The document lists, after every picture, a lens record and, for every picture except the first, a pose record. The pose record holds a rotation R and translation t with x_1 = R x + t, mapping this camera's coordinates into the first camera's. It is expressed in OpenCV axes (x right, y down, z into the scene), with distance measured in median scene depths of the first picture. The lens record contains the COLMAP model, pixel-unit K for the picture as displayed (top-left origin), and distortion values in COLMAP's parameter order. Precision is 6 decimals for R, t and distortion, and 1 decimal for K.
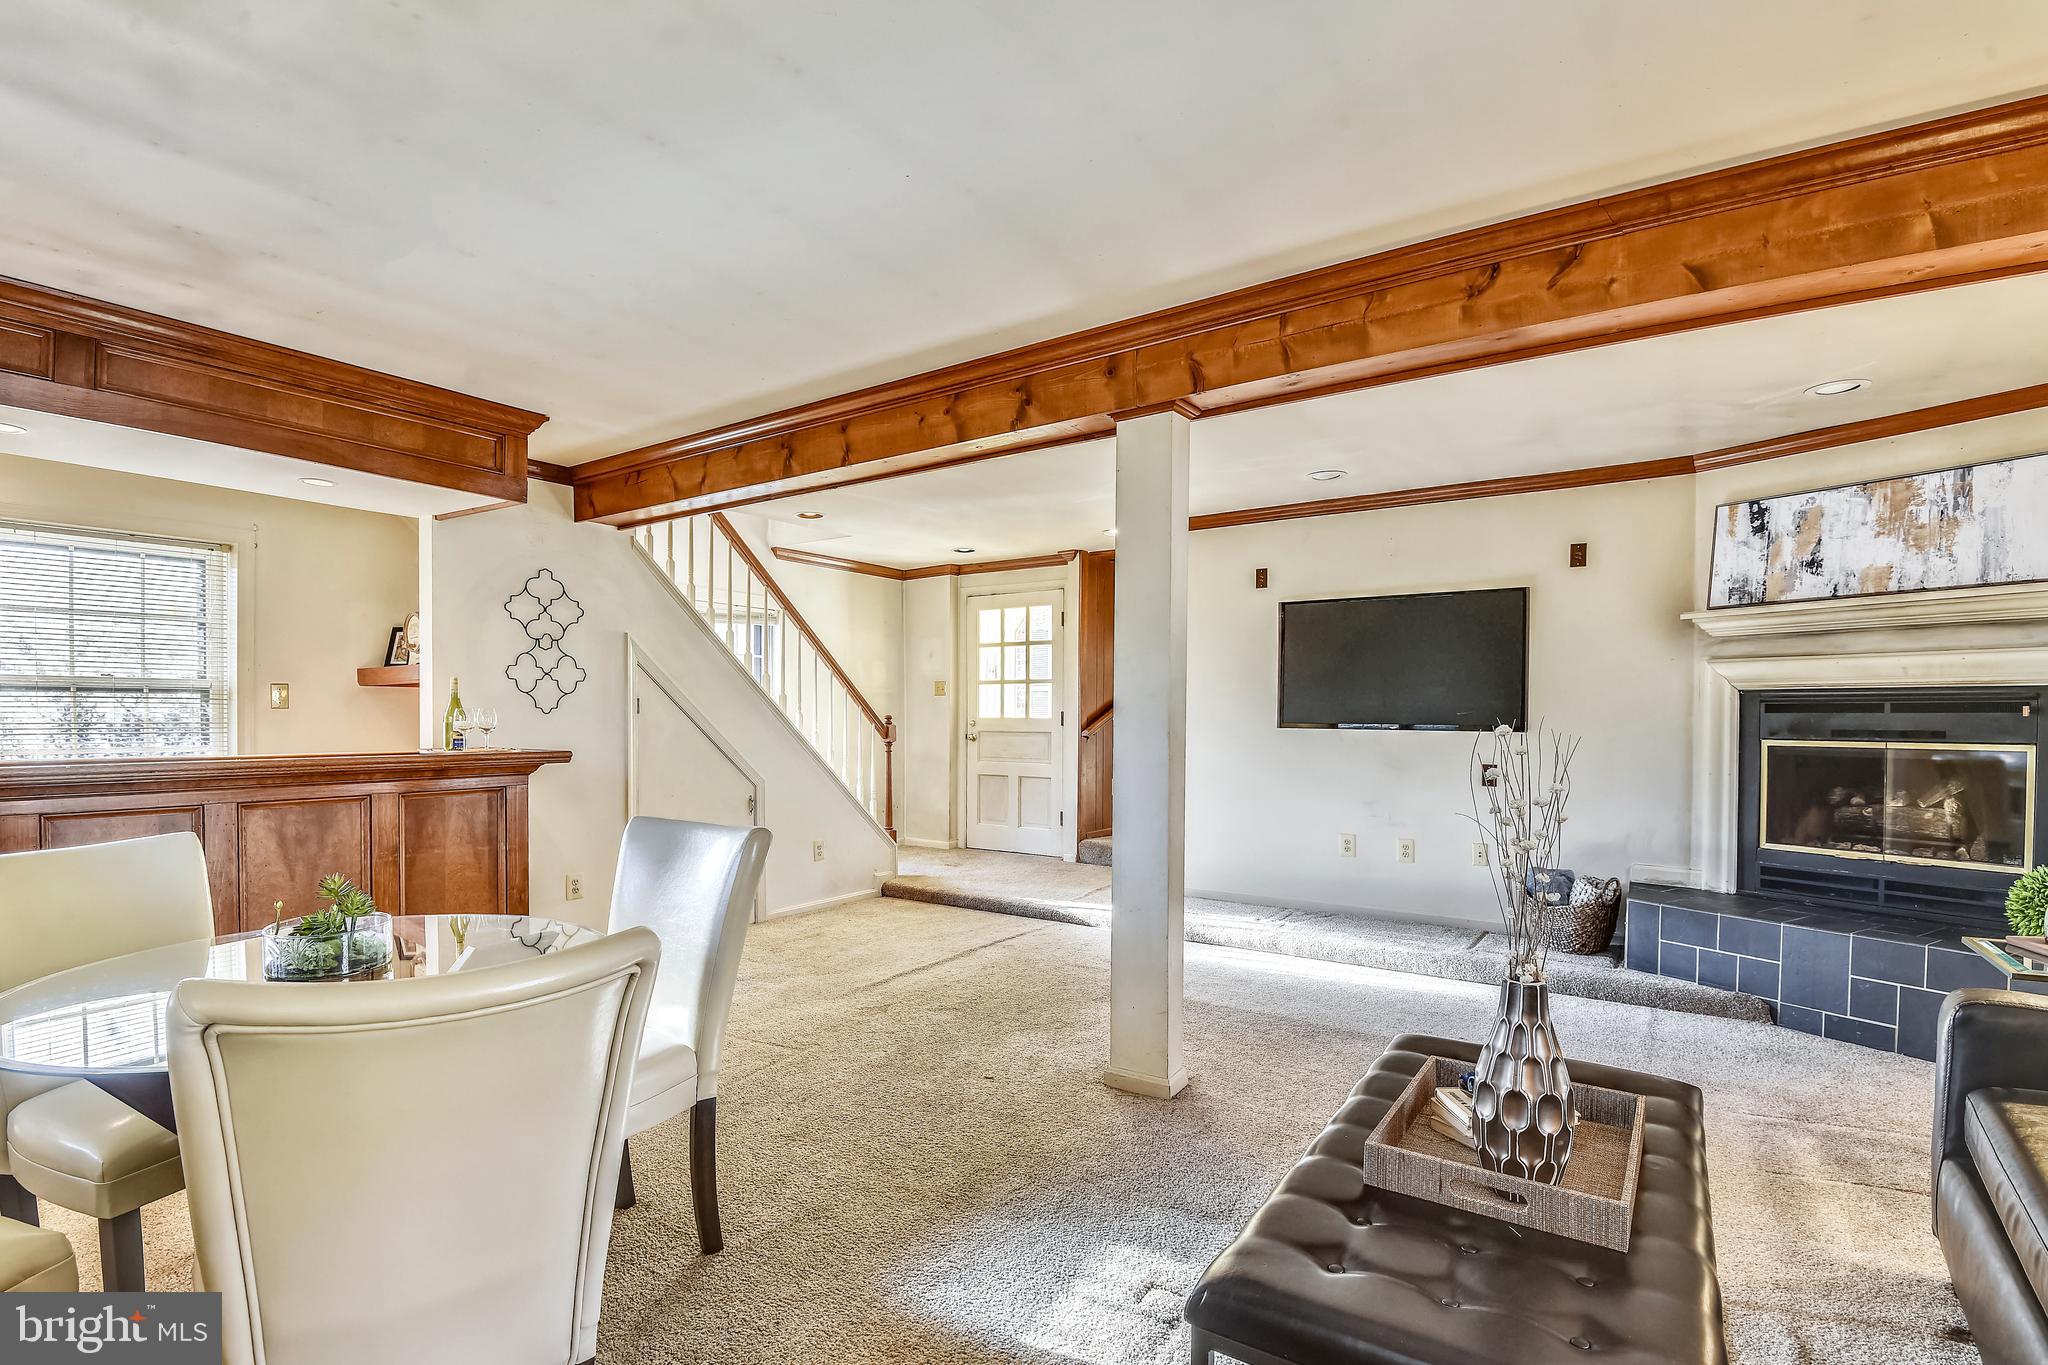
lens RADIAL K [[958.0, 0, 1024.6], [0, 958.0, 688.0], [0, 0, 1]] dist [-0.004288, -0.000534]
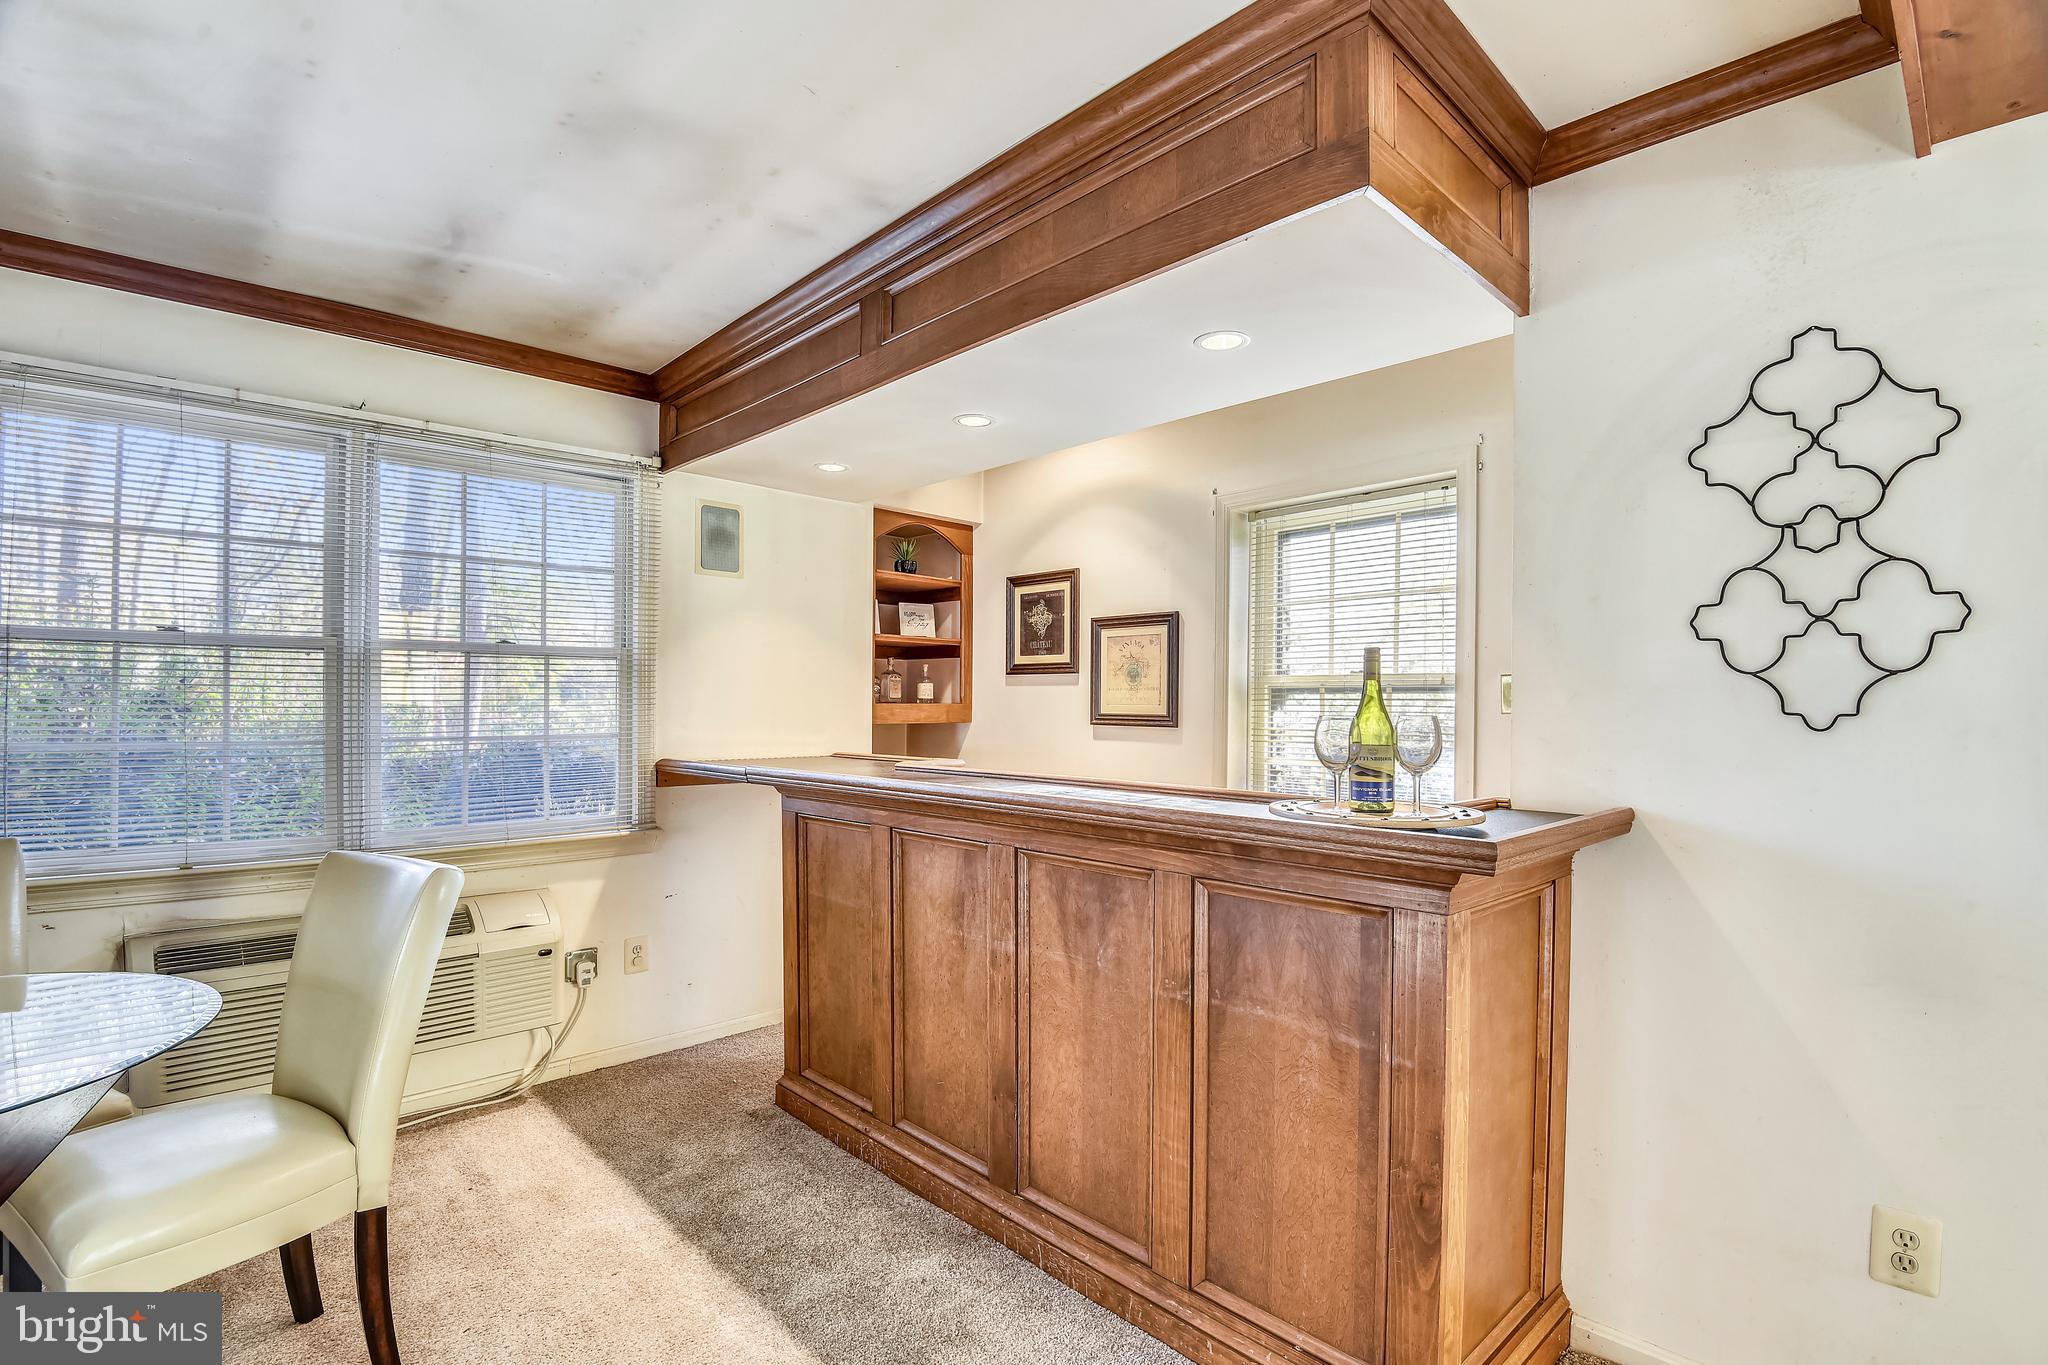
lens RADIAL K [[958.0, 0, 1020.7], [0, 958.0, 687.4], [0, 0, 1]] dist [-0.004288, -0.000534]
pose [[-0.205261, -0.003413, -0.978701, -0.091275], [0.026249, 0.999615, -0.008991, 0.006313], [0.978355, -0.027535, -0.205093, 0.791430]]
